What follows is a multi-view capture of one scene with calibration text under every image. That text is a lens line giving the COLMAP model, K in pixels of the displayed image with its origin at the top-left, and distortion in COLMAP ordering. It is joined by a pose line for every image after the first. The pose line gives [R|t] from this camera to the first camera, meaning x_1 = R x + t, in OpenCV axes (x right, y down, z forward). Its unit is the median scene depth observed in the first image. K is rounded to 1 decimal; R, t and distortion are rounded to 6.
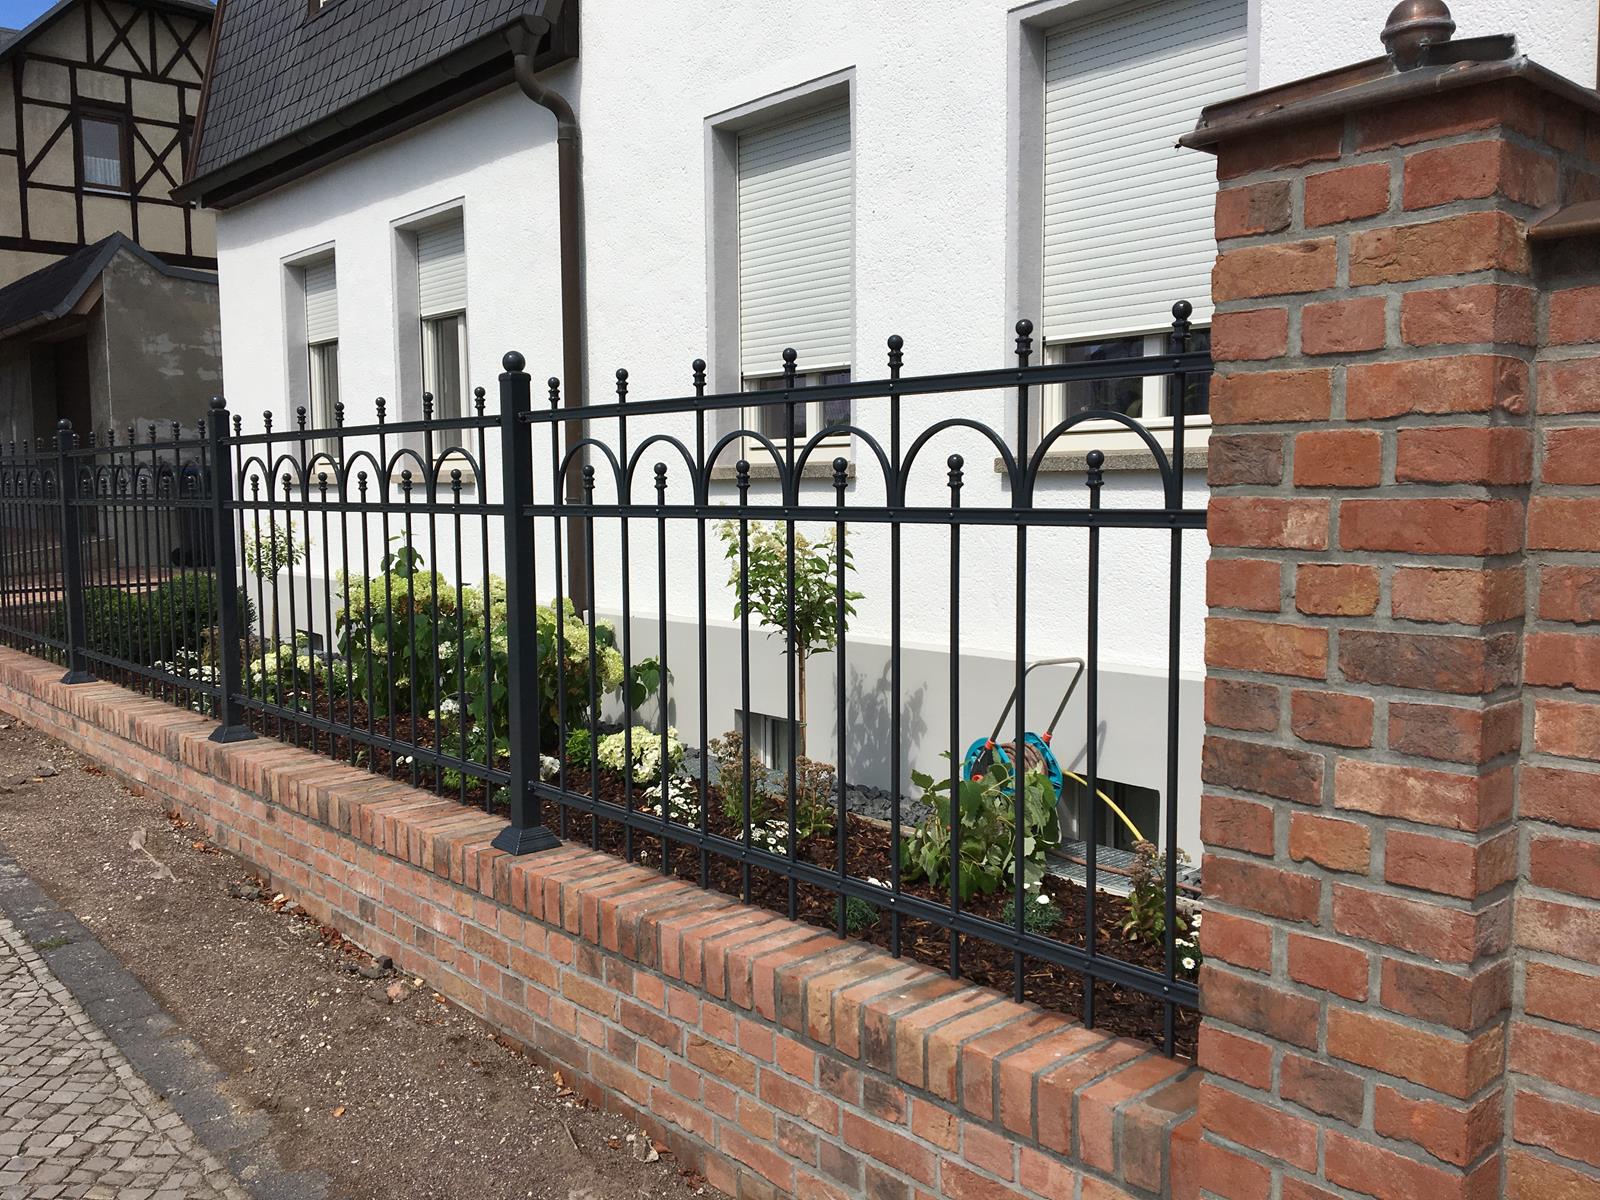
lens RADIAL K [[1350.6, 0, 809.9], [0, 1350.6, 593.4], [0, 0, 1]] dist [0.044754, -0.063763]
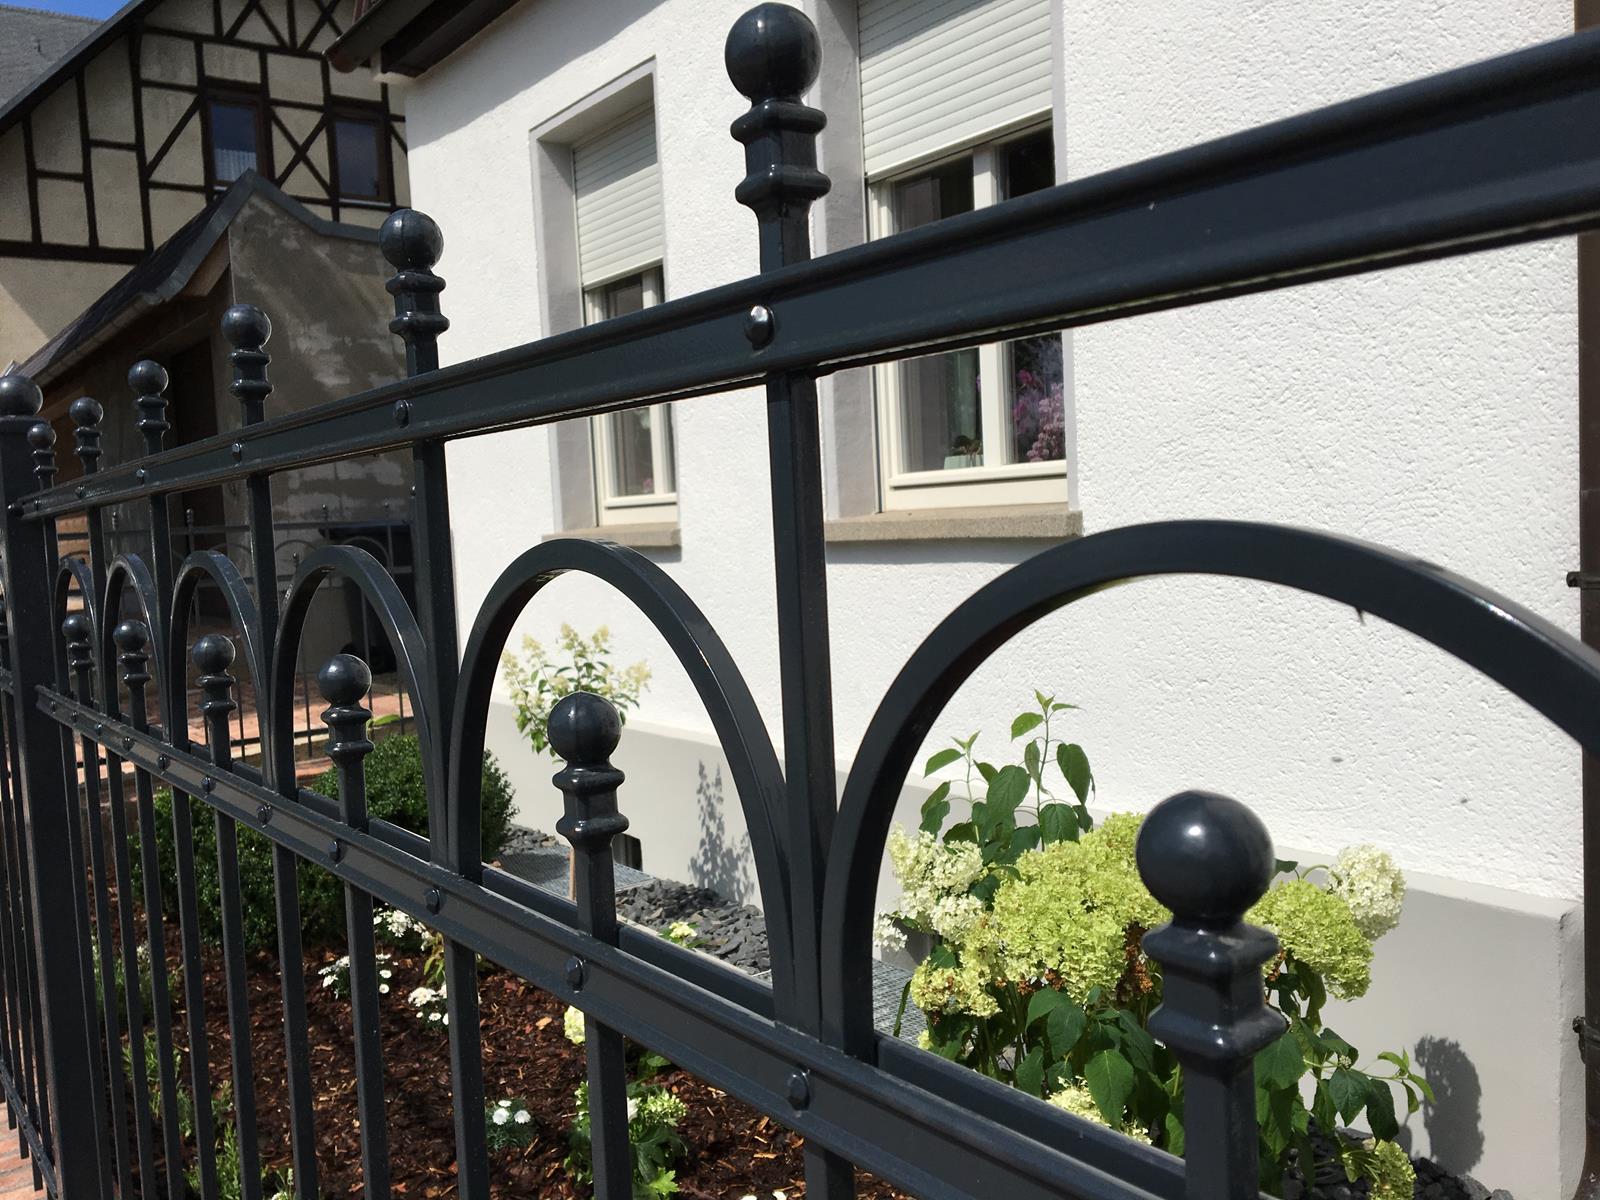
lens RADIAL K [[1350.6, 0, 809.9], [0, 1350.6, 593.4], [0, 0, 1]] dist [0.044754, -0.063763]
pose [[0.995252, -0.033374, -0.091427, -0.105648], [0.031538, 0.999272, -0.021447, -0.021227], [0.092077, 0.018462, 0.995581, 0.213190]]
